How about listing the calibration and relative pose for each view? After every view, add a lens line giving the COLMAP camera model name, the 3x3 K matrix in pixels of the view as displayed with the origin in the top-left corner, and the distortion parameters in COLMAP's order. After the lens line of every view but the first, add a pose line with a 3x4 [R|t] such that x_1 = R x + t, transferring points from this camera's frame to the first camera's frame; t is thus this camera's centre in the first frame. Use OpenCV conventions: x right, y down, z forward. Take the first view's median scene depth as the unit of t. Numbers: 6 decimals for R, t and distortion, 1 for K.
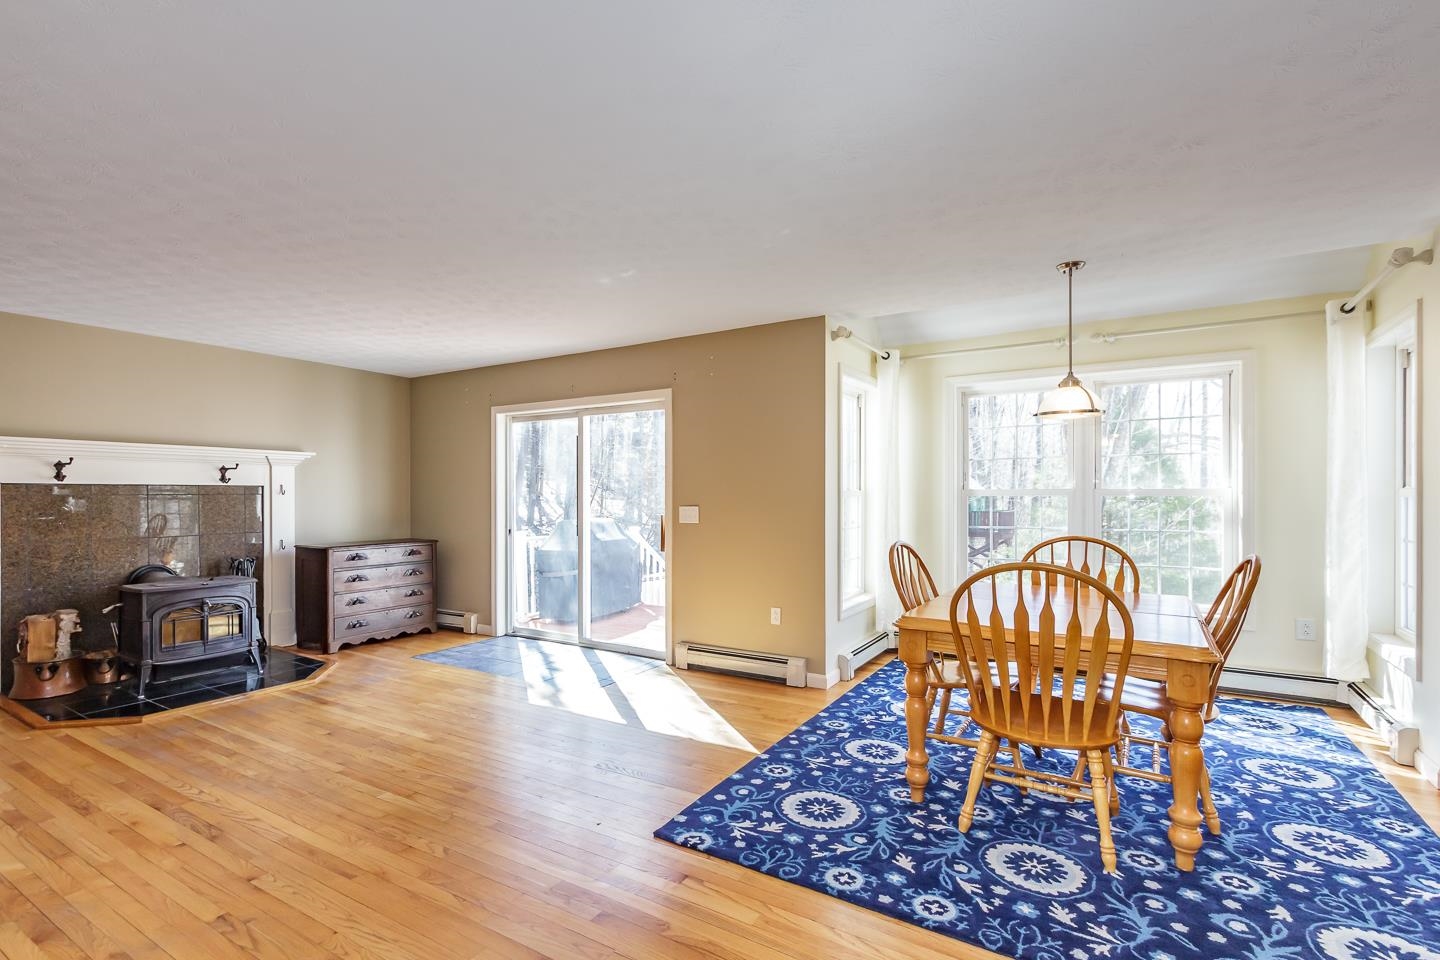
lens RADIAL K [[667.7, 0, 690.0], [0, 667.7, 499.7], [0, 0, 1]] dist [-0.000820, -0.000570]
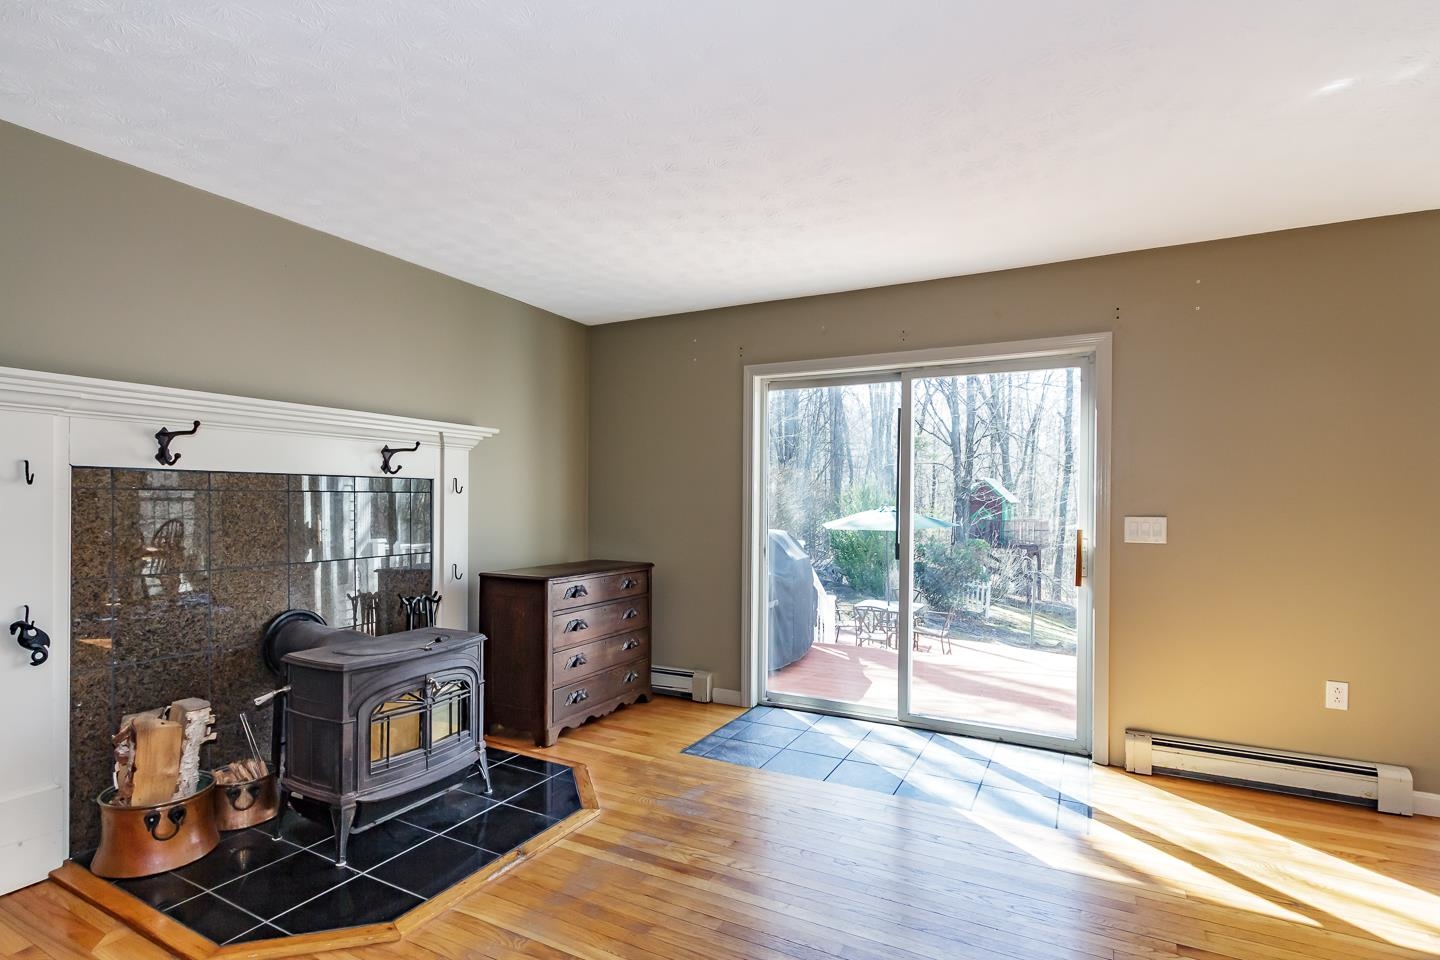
lens RADIAL K [[727.3, 0, 668.8], [0, 727.3, 499.7], [0, 0, 1]] dist [0.007578, -0.002255]
pose [[0.998633, 0.009120, 0.051474, -0.533510], [-0.008865, 0.999947, -0.005167, 0.000788], [-0.051519, 0.004704, 0.998661, 0.355514]]
